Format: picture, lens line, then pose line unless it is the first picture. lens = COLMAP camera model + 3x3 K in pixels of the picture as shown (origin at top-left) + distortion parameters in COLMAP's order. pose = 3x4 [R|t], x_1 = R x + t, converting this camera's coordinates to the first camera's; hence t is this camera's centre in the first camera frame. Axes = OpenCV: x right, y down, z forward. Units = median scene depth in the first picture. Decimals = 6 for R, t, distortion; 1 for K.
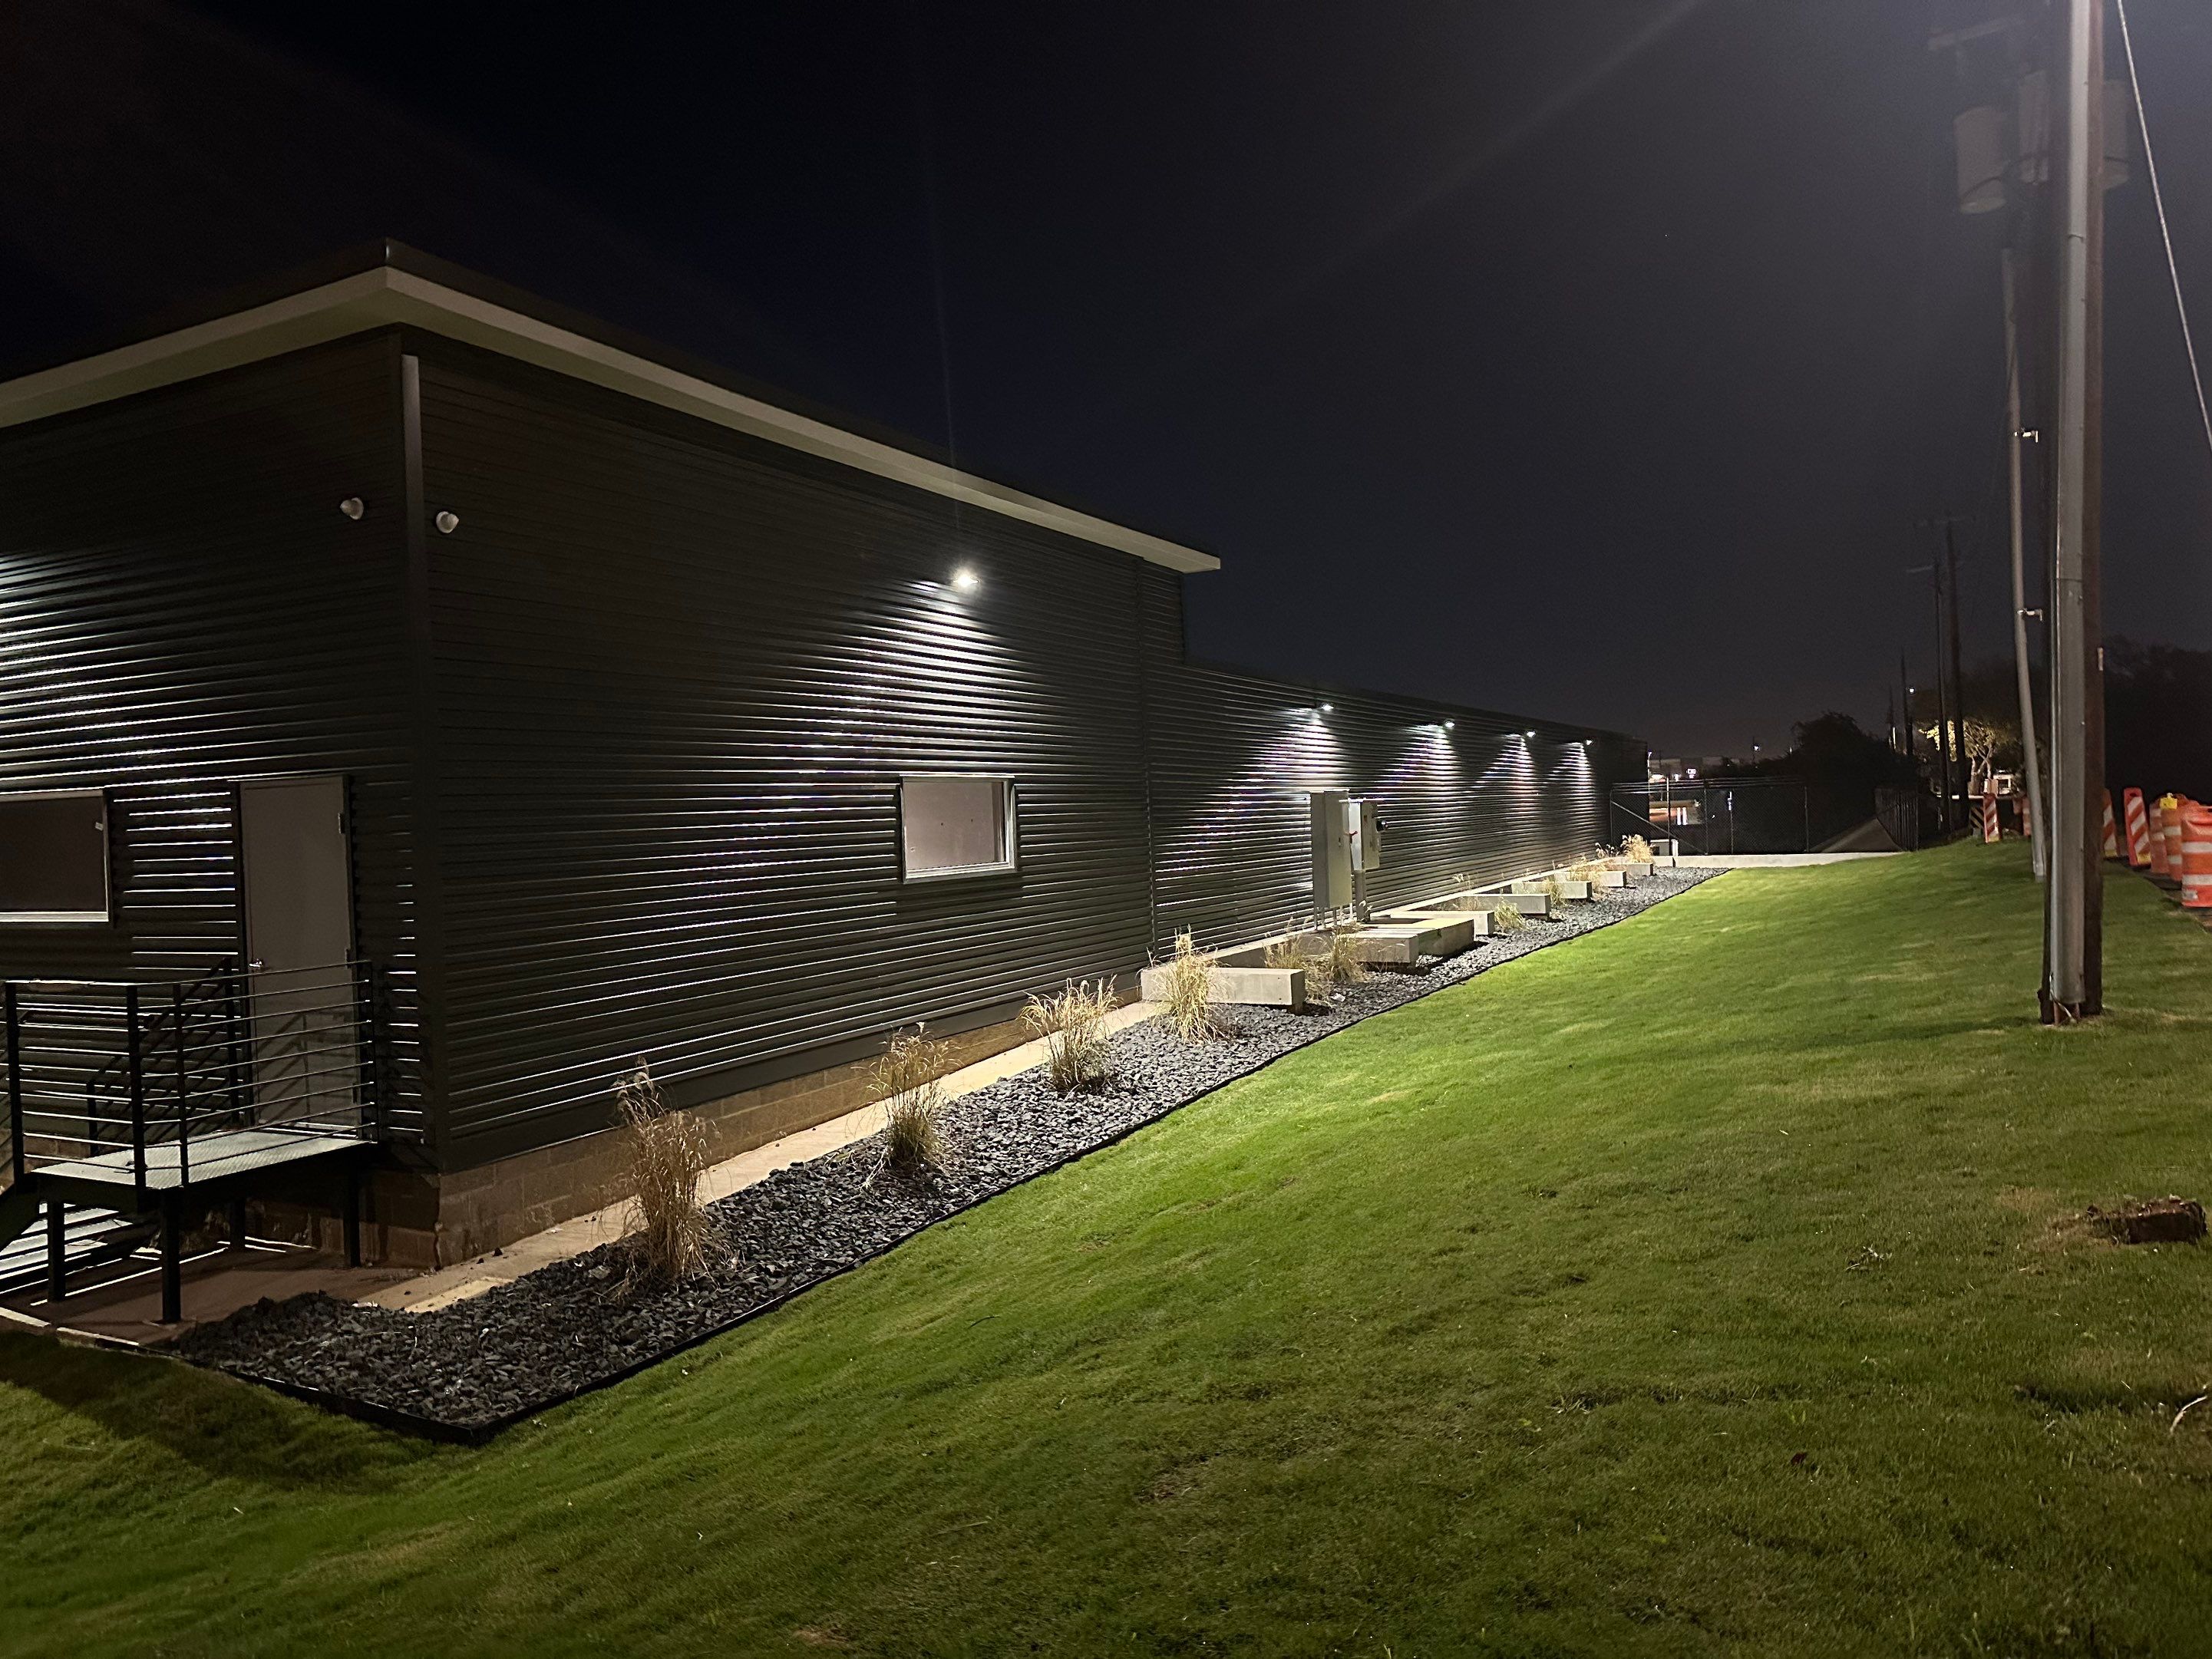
lens RADIAL K [[1562.4, 0, 1106.0], [0, 1562.4, 829.5], [0, 0, 1]] dist [0.062317, -0.053191]
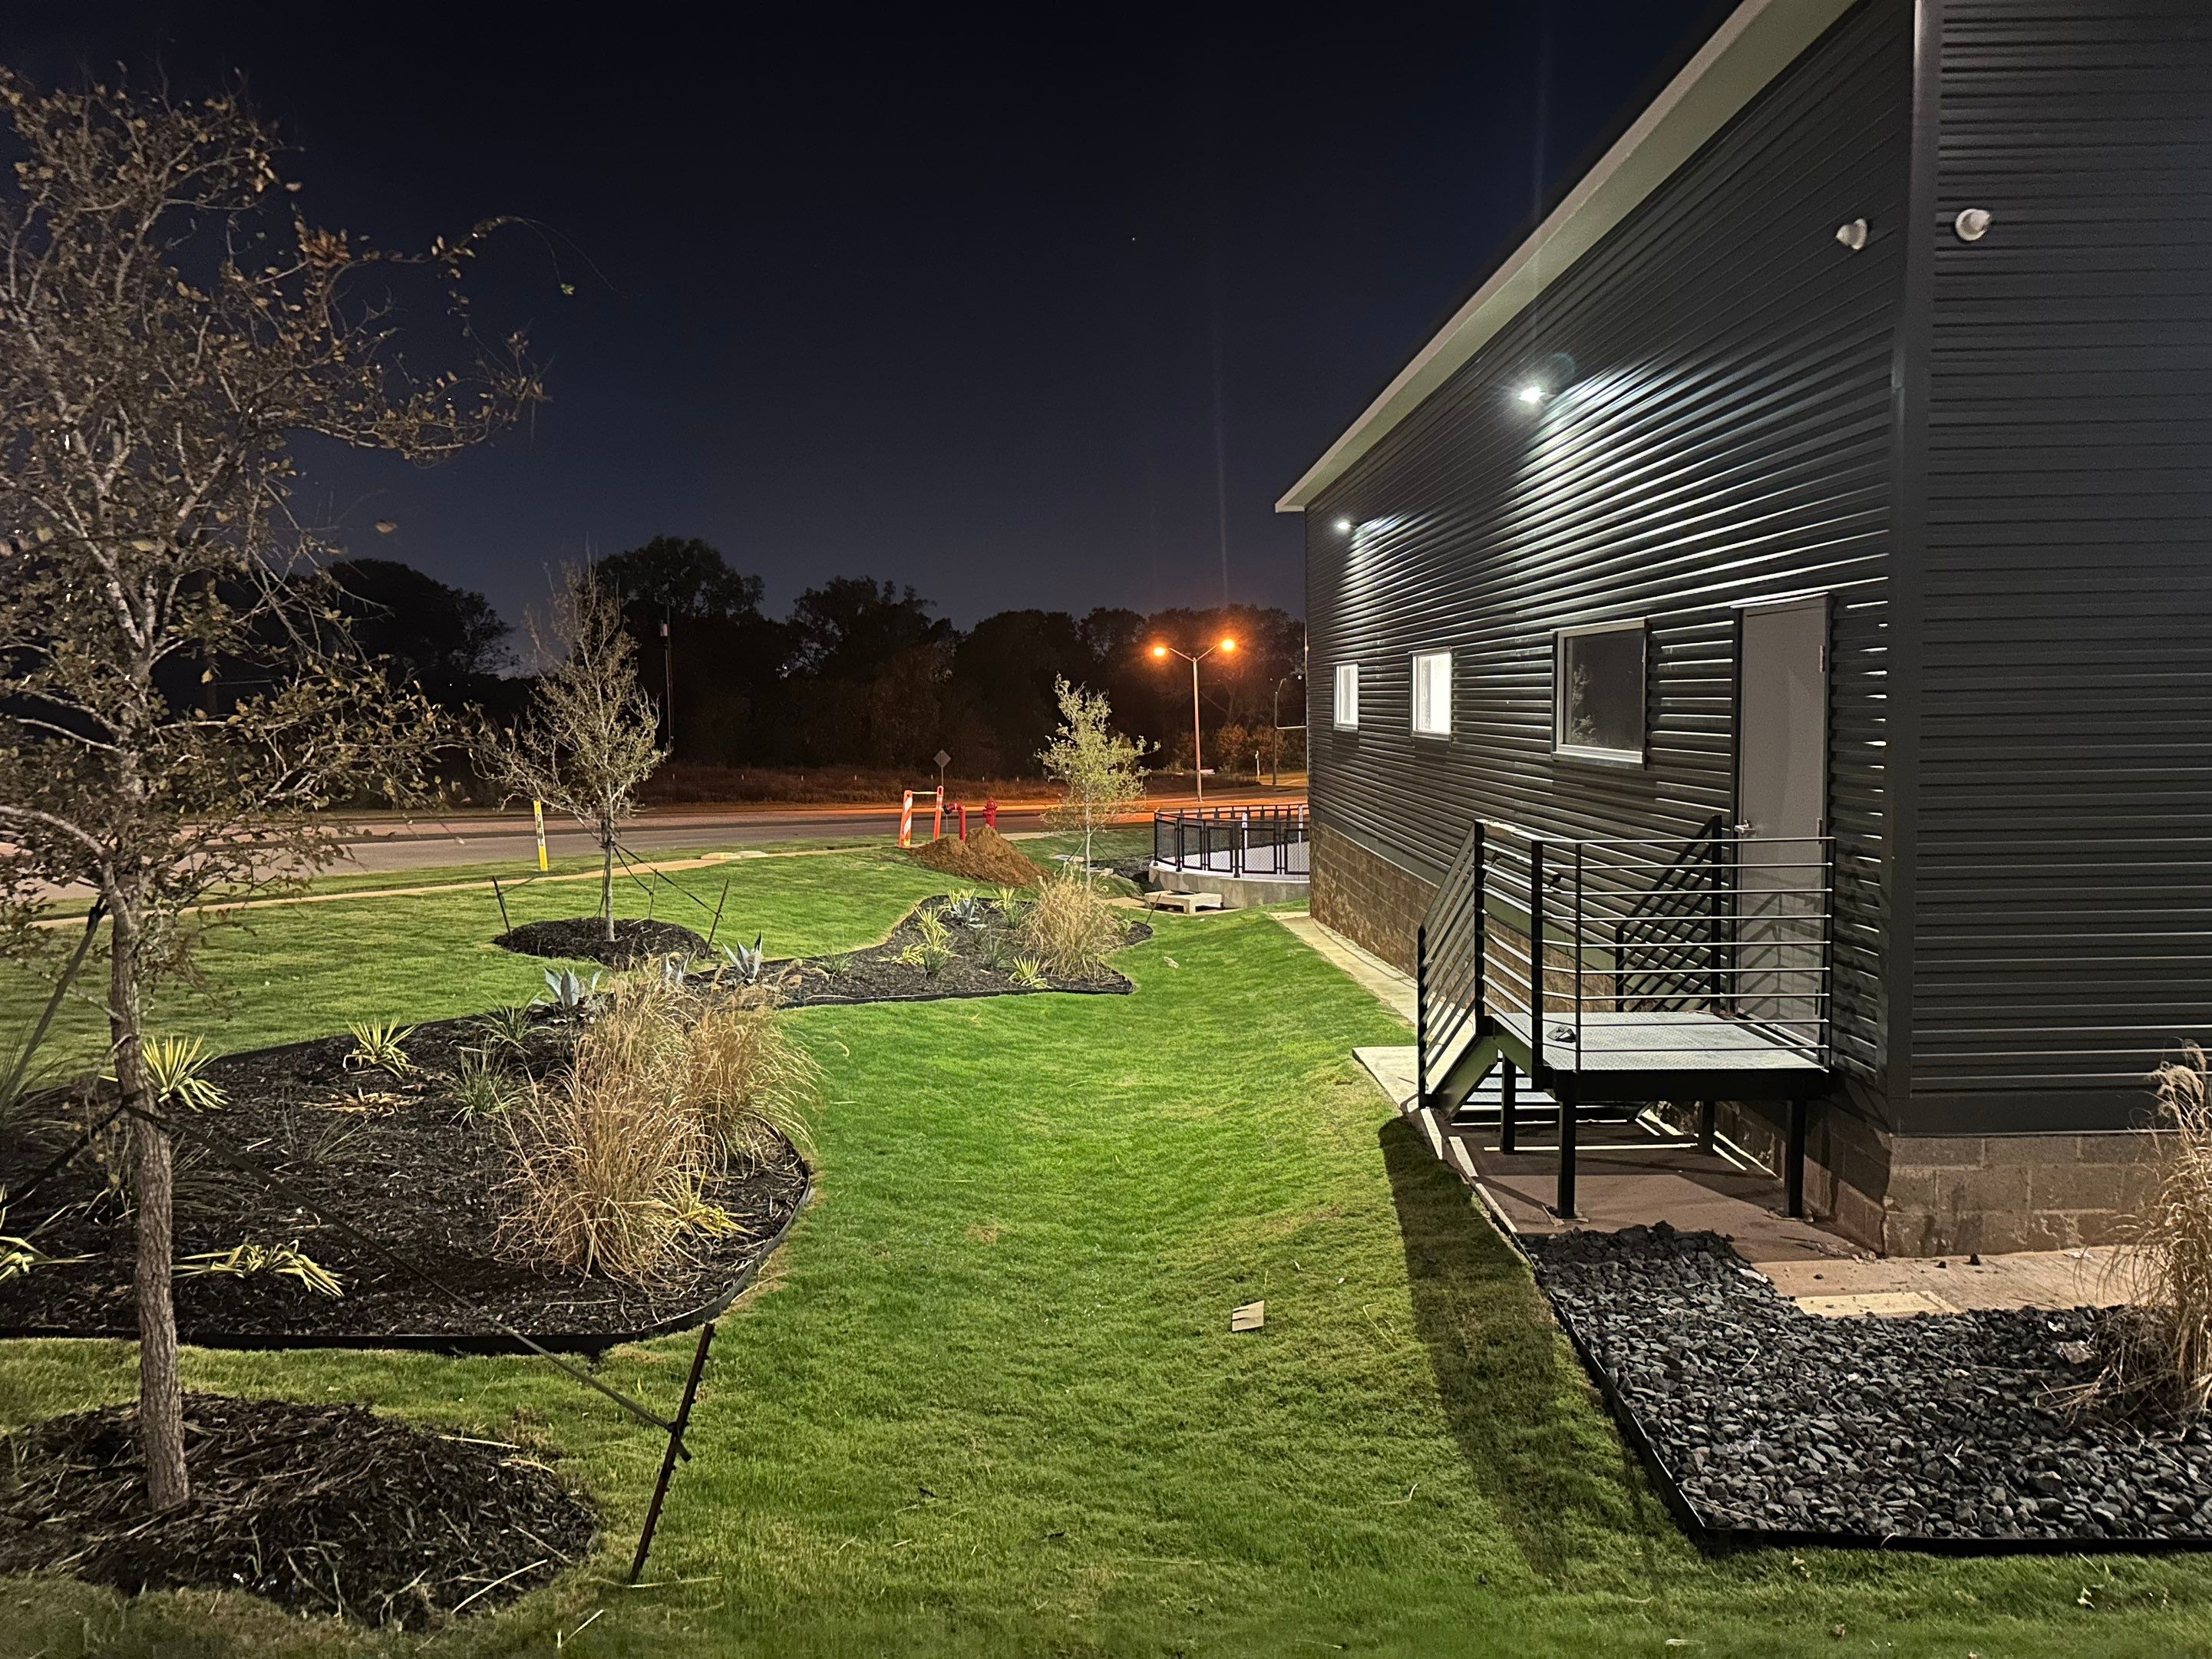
lens RADIAL K [[1562.4, 0, 1106.0], [0, 1562.4, 829.5], [0, 0, 1]] dist [0.062317, -0.053191]
pose [[0.470661, 0.104850, -0.876062, 0.045812], [-0.011285, 0.993548, 0.112849, -0.004988], [0.882242, -0.043227, 0.468807, 0.346101]]
